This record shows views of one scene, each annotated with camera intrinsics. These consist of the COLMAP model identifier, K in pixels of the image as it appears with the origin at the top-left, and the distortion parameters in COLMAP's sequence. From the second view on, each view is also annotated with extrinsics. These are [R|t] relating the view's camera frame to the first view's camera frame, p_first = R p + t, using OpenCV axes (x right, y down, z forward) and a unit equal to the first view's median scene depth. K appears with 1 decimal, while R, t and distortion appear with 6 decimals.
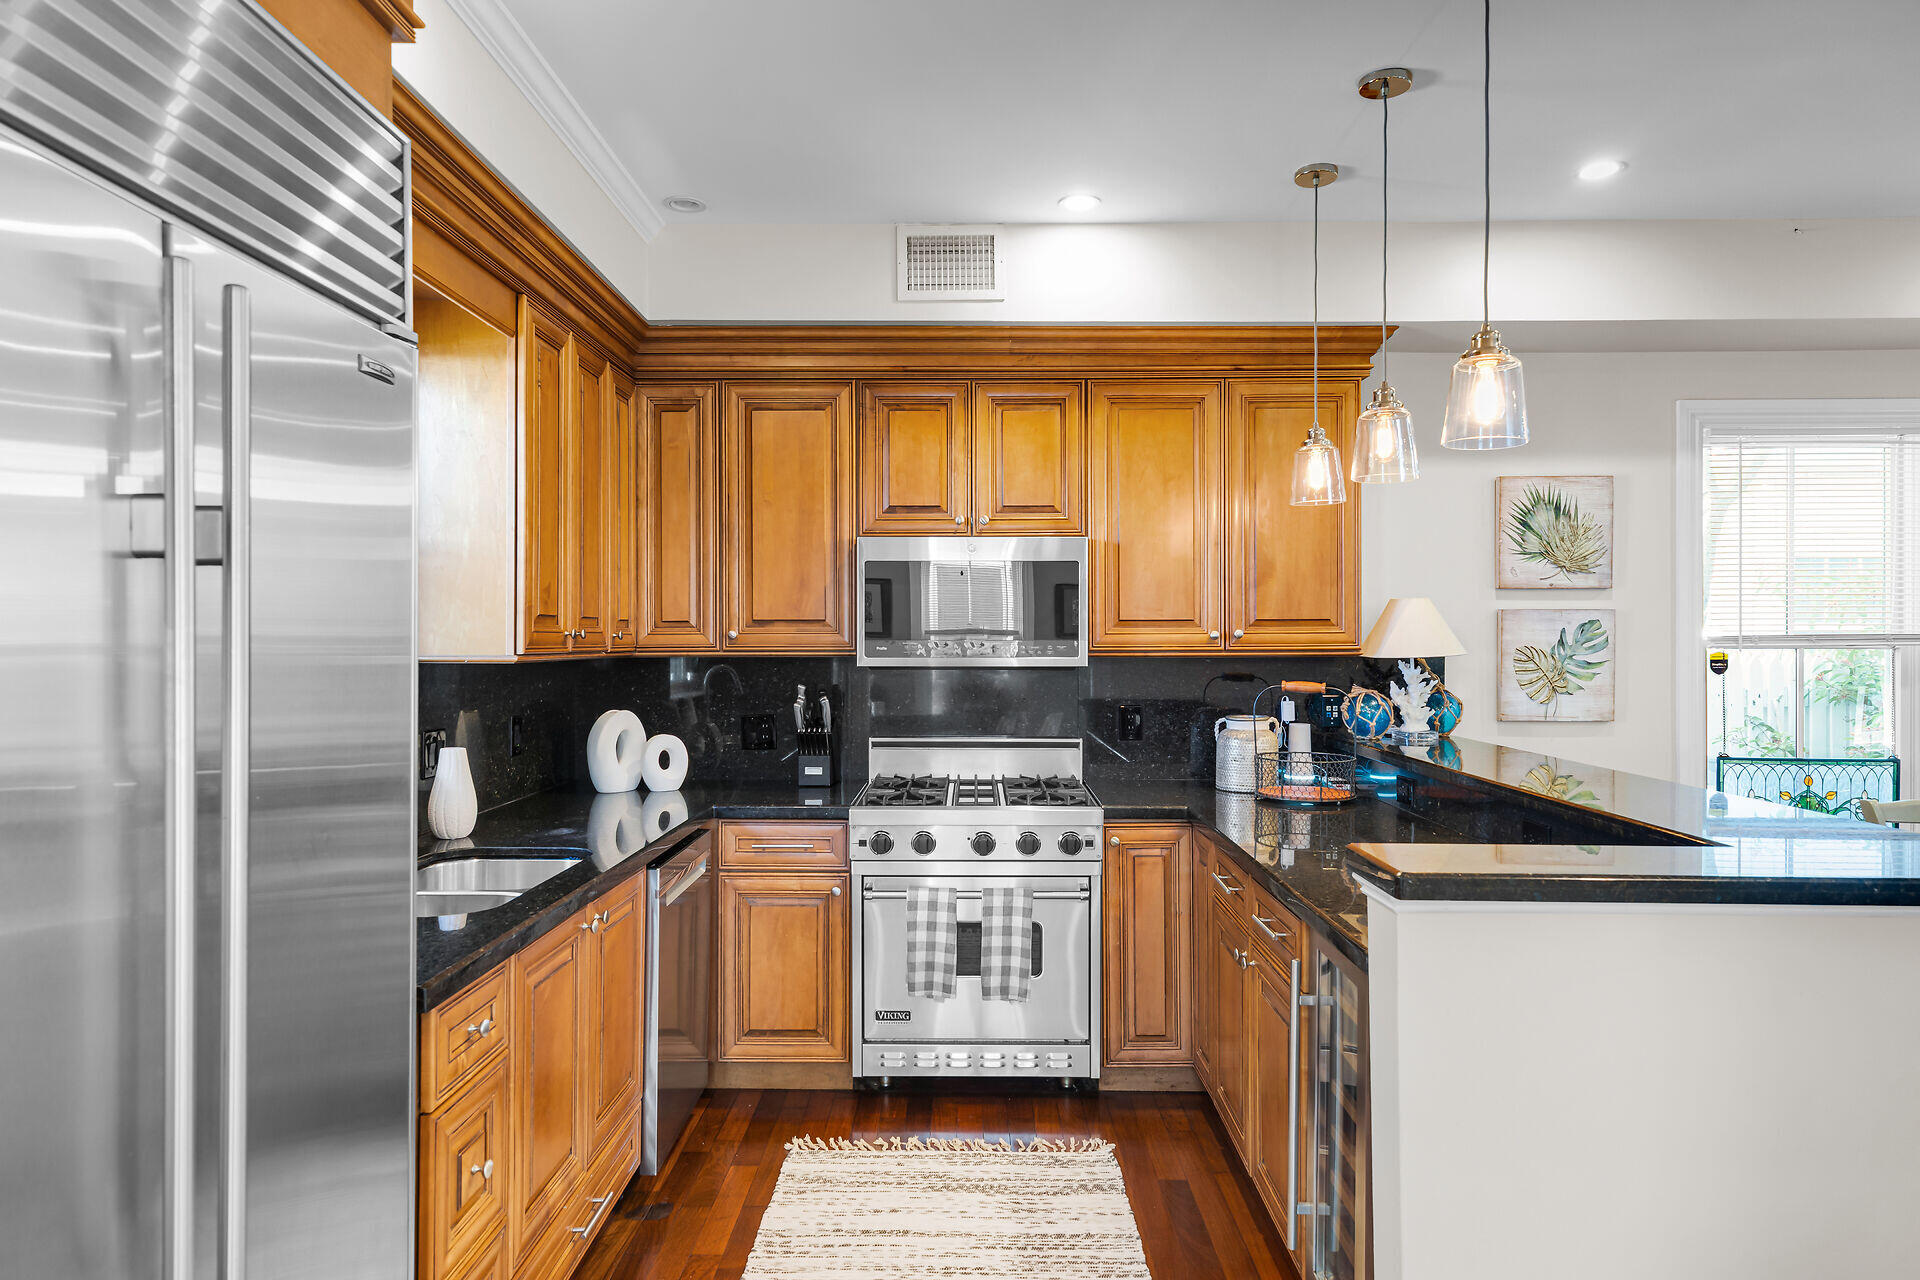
lens RADIAL K [[1160.2, 0, 964.6], [0, 1160.2, 638.9], [0, 0, 1]] dist [0.006864, -0.000303]
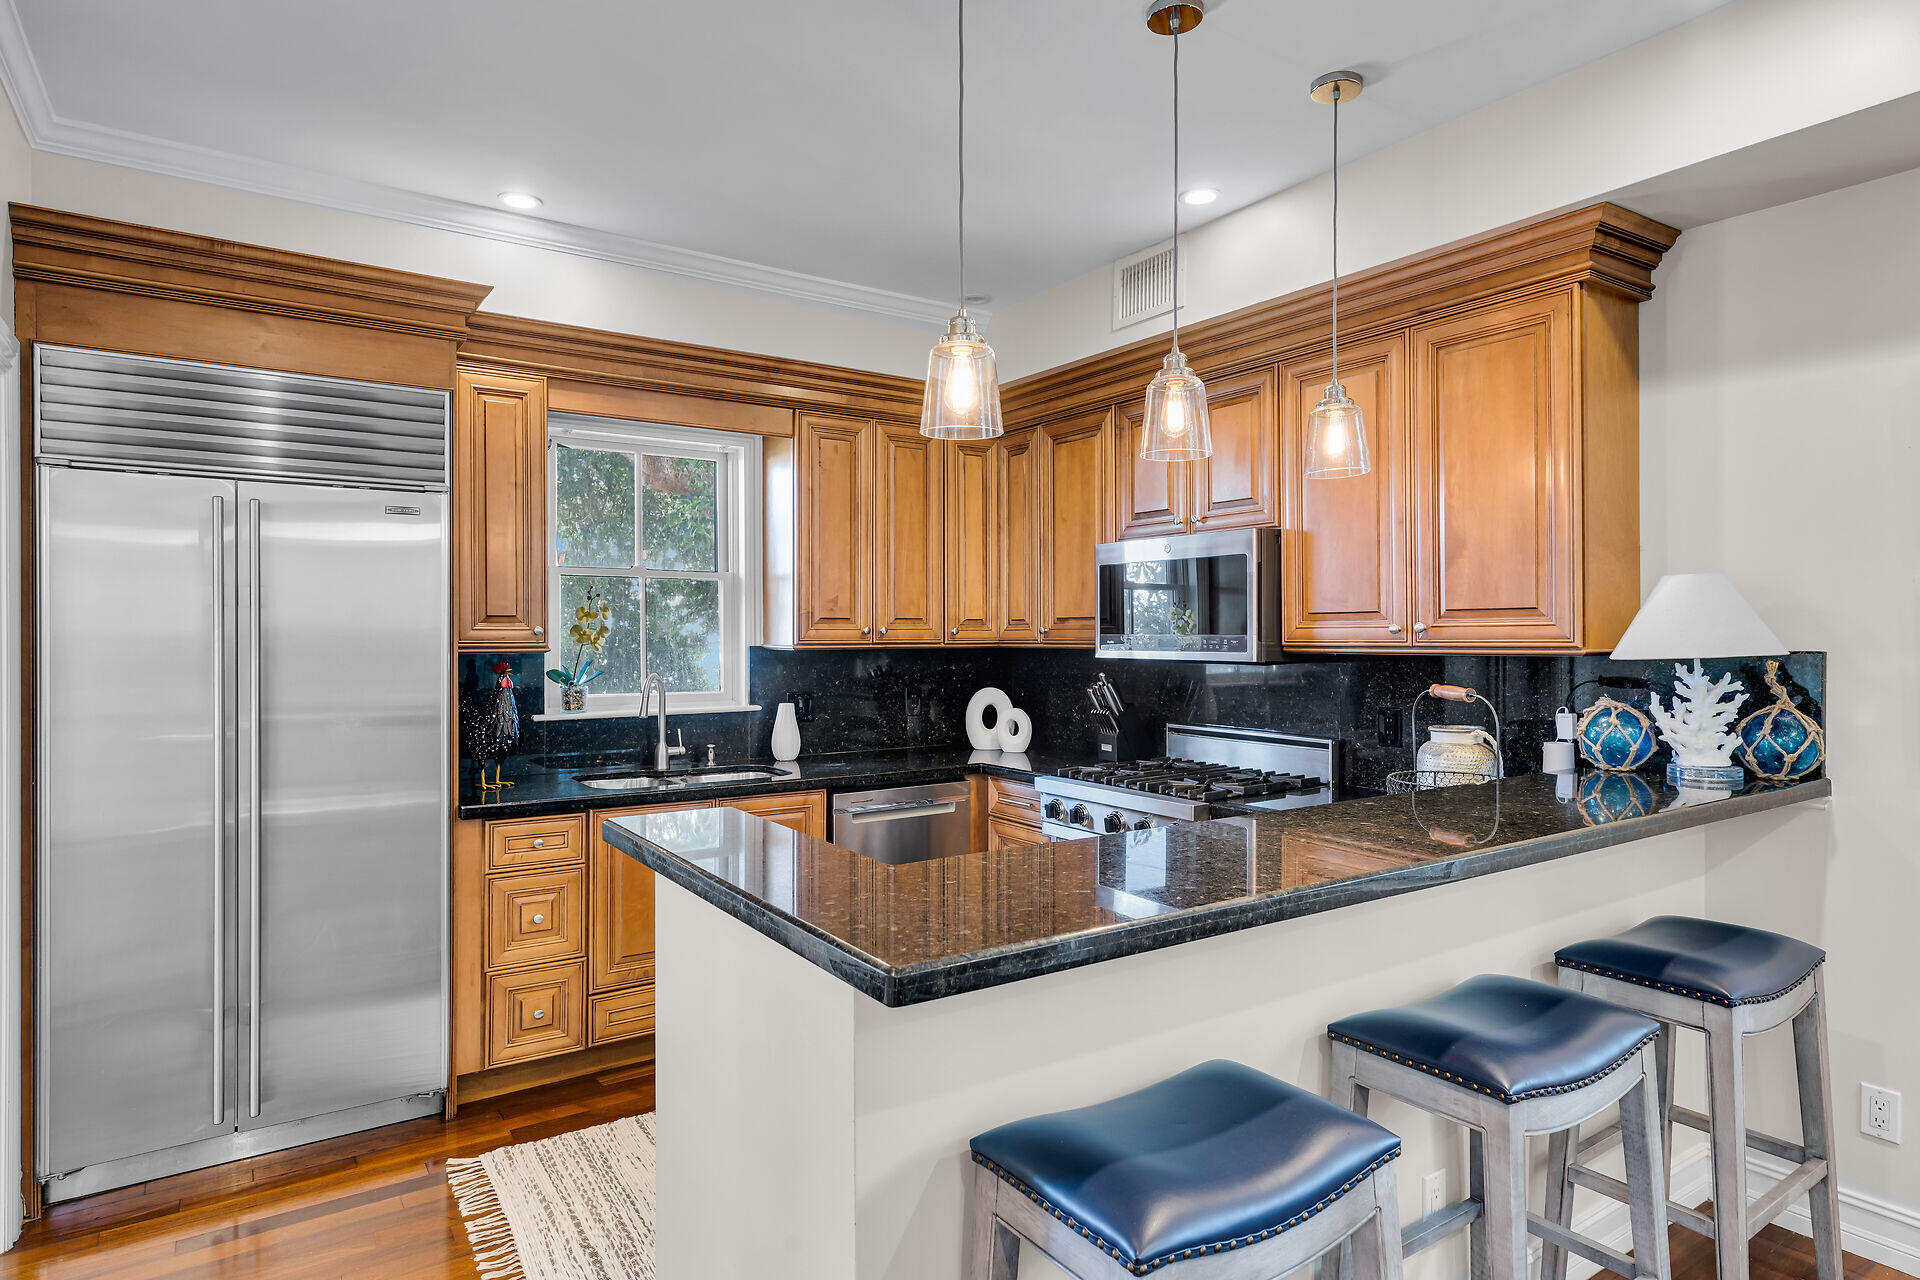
lens RADIAL K [[1082.4, 0, 949.8], [0, 1082.4, 632.9], [0, 0, 1]] dist [0.007548, 0.001453]
pose [[0.558239, -0.001470, -0.829679, 0.701419], [0.003792, 0.999993, 0.000780, -0.002185], [0.829672, -0.003581, 0.558240, 0.277788]]
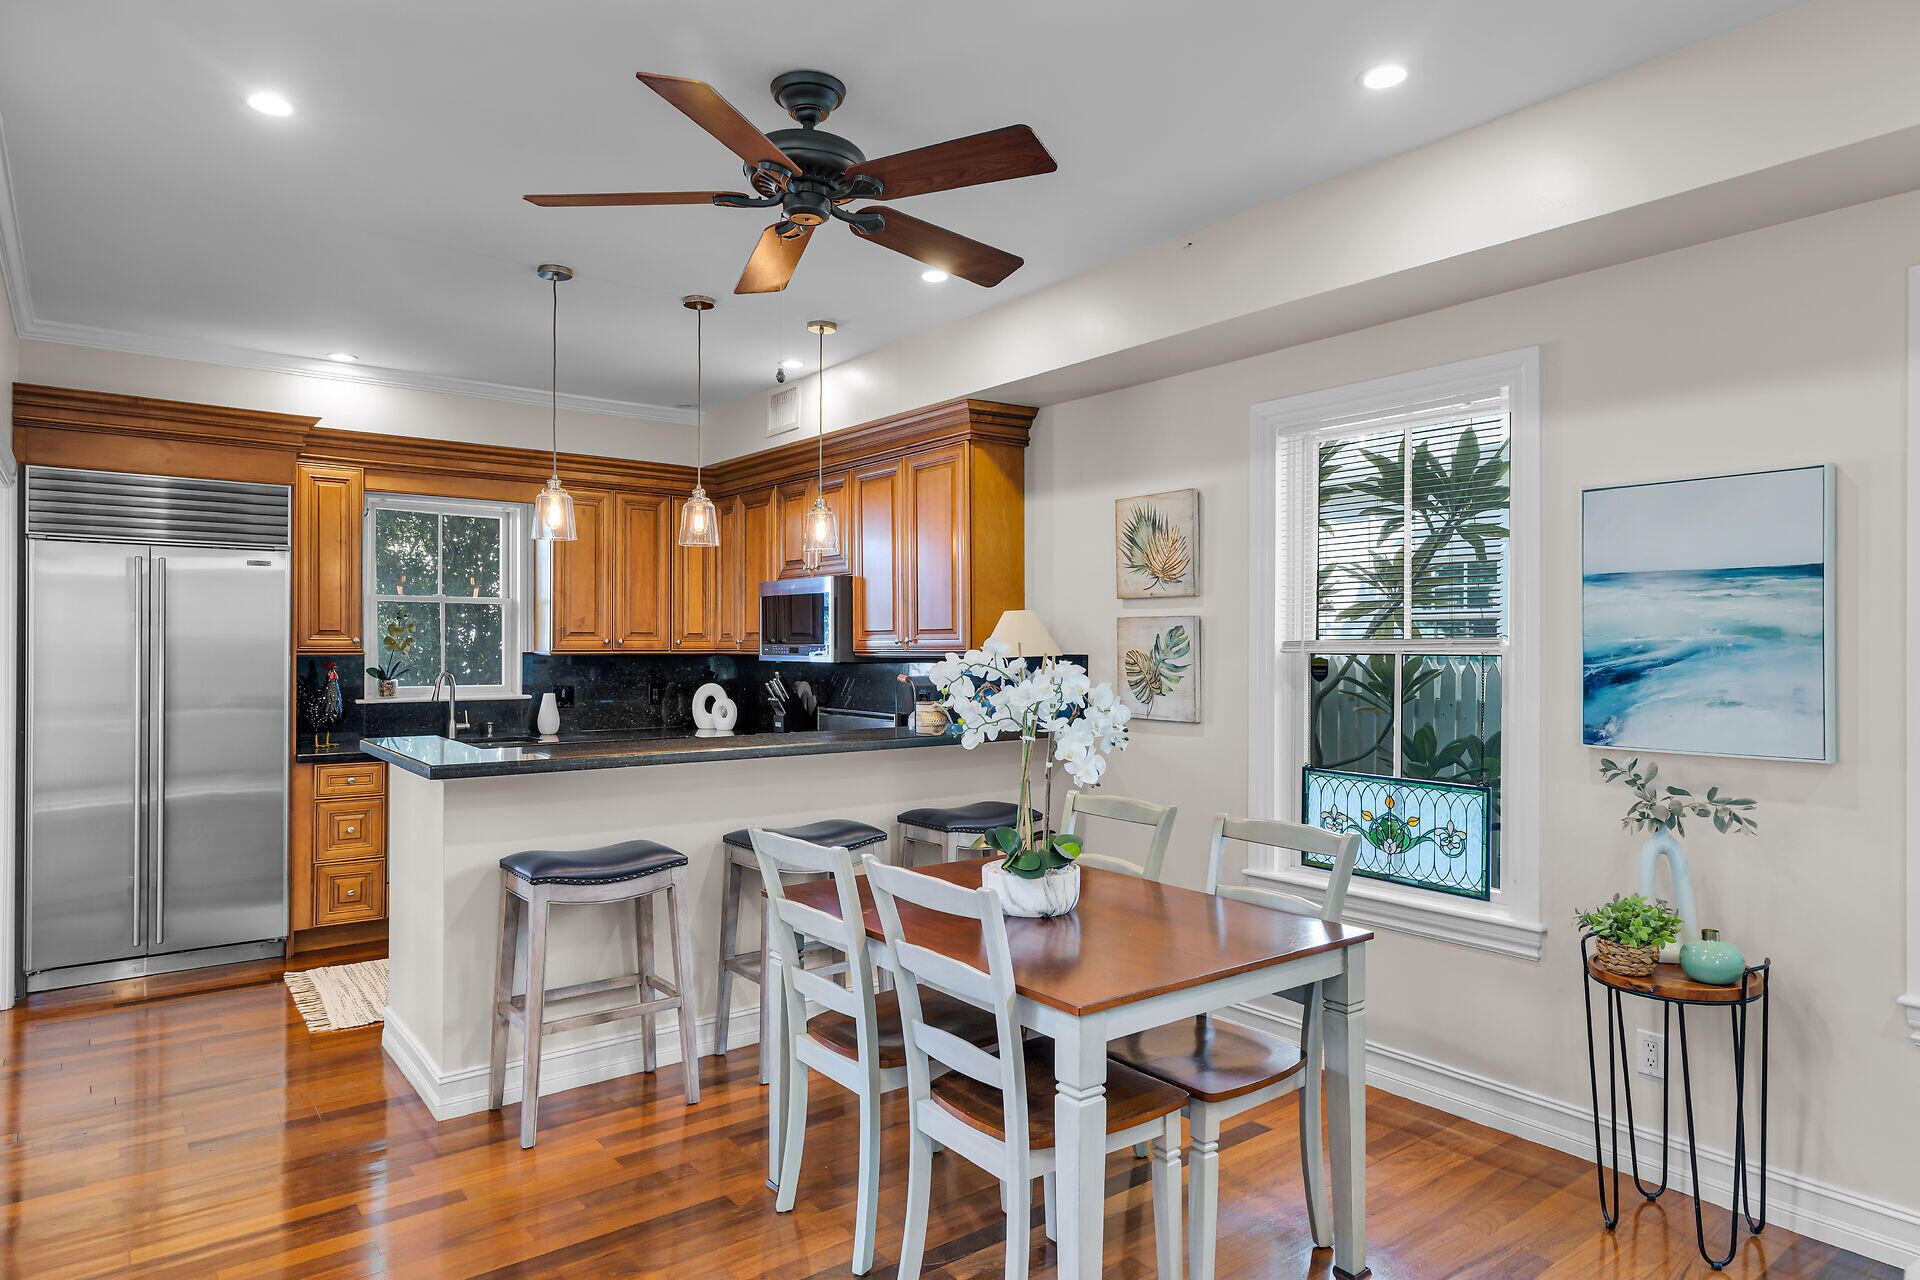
lens RADIAL K [[1160.2, 0, 964.6], [0, 1160.2, 638.9], [0, 0, 1]] dist [0.006864, -0.000303]
pose [[0.609915, -0.003475, -0.792459, 1.375117], [0.000604, 0.999992, -0.003920, -0.000584], [0.792467, 0.001913, 0.609912, 0.216888]]
